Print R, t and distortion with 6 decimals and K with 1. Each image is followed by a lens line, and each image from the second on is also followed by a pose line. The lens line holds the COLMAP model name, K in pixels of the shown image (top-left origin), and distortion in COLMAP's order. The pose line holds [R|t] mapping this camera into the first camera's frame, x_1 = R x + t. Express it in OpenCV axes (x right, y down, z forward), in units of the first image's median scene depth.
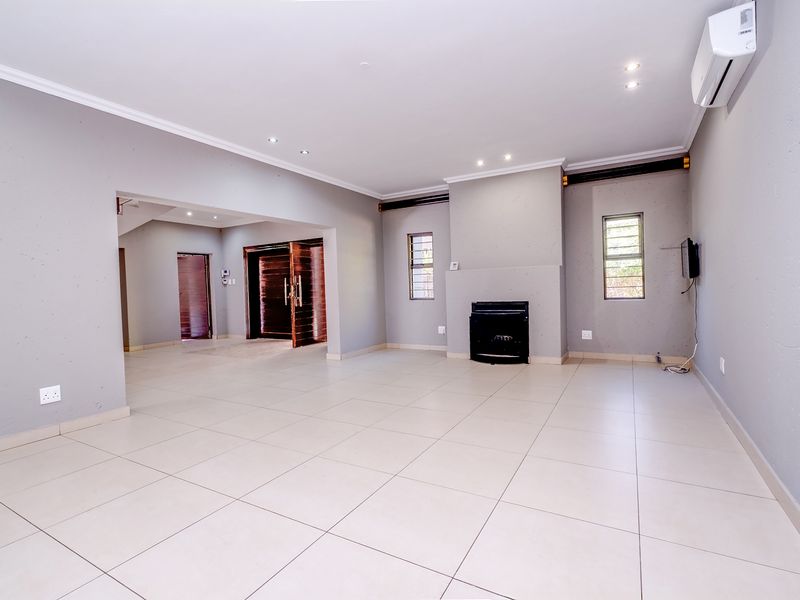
lens RADIAL K [[383.7, 0, 414.1], [0, 383.7, 297.4], [0, 0, 1]] dist [0.000626, 0.000737]
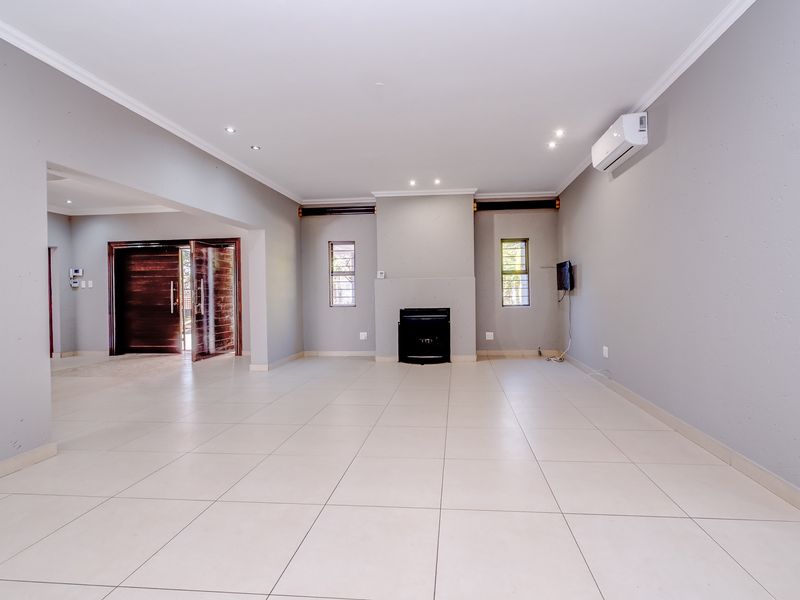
lens RADIAL K [[383.7, 0, 414.1], [0, 383.7, 297.4], [0, 0, 1]] dist [0.000626, 0.000737]
pose [[0.910381, 0.012053, 0.413596, -0.255723], [-0.001559, 0.999668, -0.025701, 0.008020], [-0.413768, 0.022753, 0.910098, -0.003401]]
